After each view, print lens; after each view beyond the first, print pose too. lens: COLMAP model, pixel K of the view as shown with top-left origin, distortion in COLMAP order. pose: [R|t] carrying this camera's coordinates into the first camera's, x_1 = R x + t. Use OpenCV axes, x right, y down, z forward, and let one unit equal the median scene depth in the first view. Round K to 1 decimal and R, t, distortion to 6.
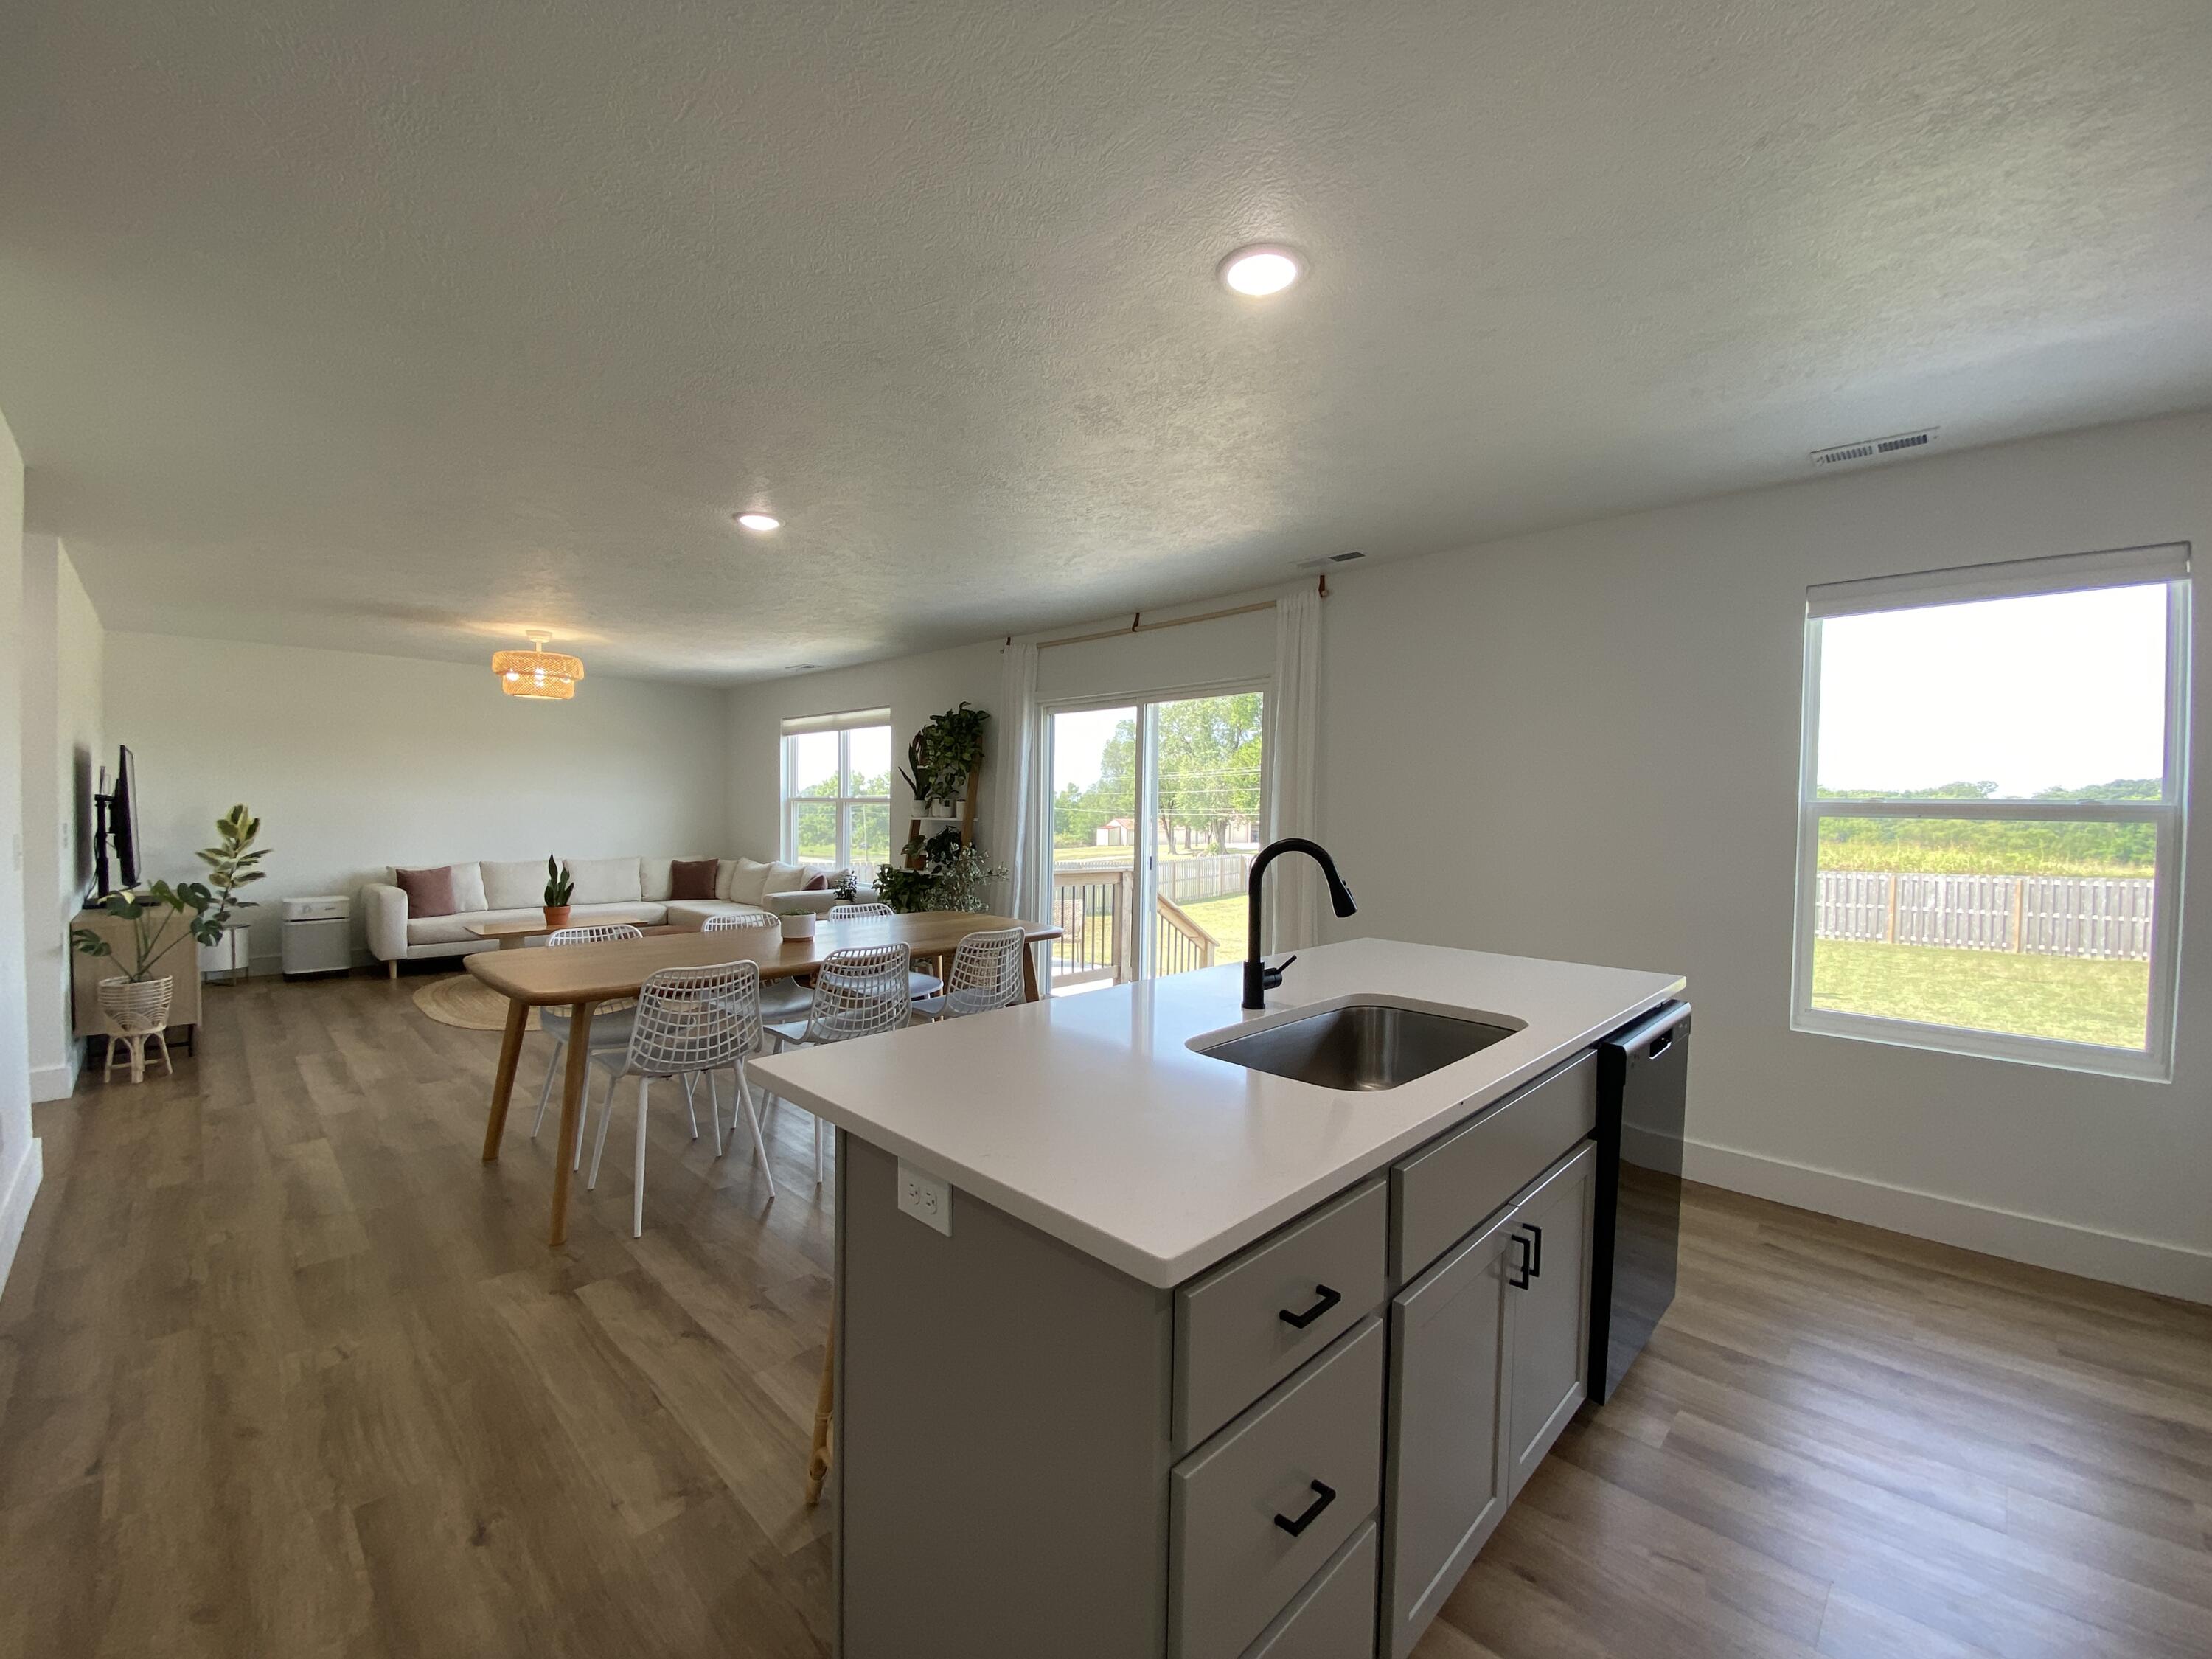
lens RADIAL K [[899.2, 0, 1117.5], [0, 899.2, 827.1], [0, 0, 1]] dist [-0.001019, -0.010070]
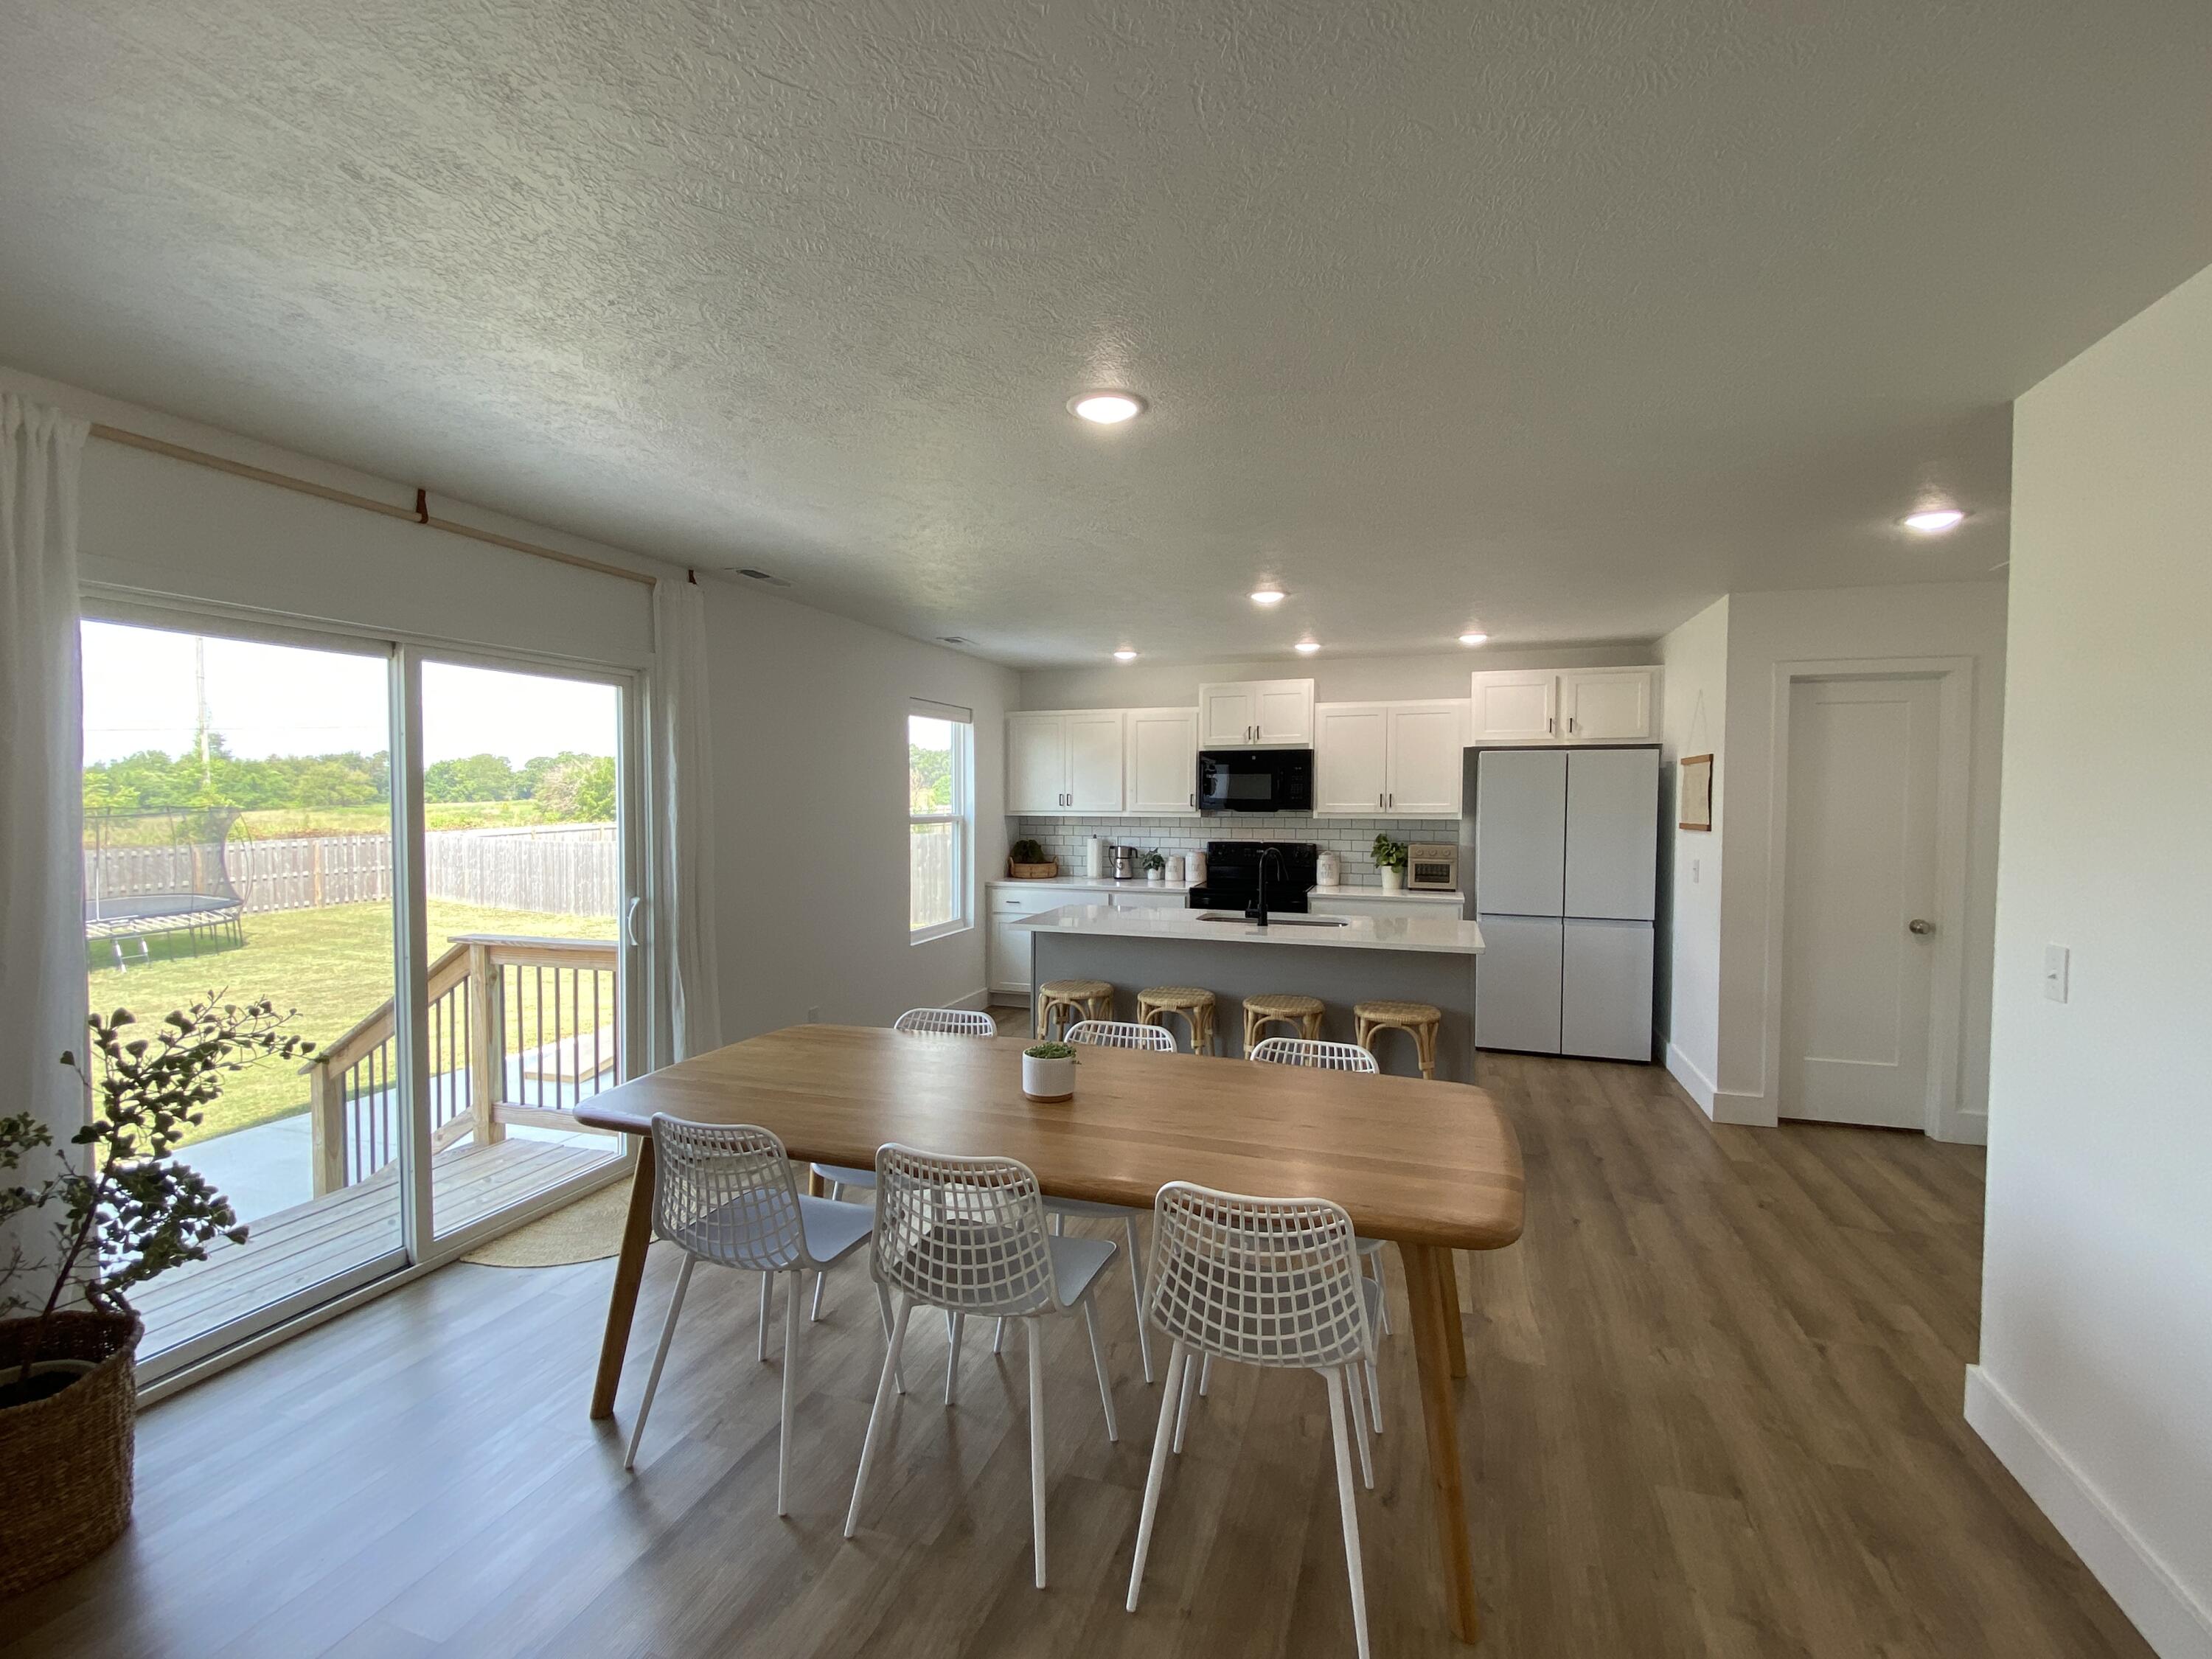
lens RADIAL K [[1003.8, 0, 1085.1], [0, 1003.8, 822.1], [0, 0, 1]] dist [0.002800, -0.004158]
pose [[-0.419048, -0.040290, 0.907070, -0.583044], [0.009877, 0.998754, 0.048925, -0.054820], [-0.907910, 0.029461, -0.418128, 0.749192]]
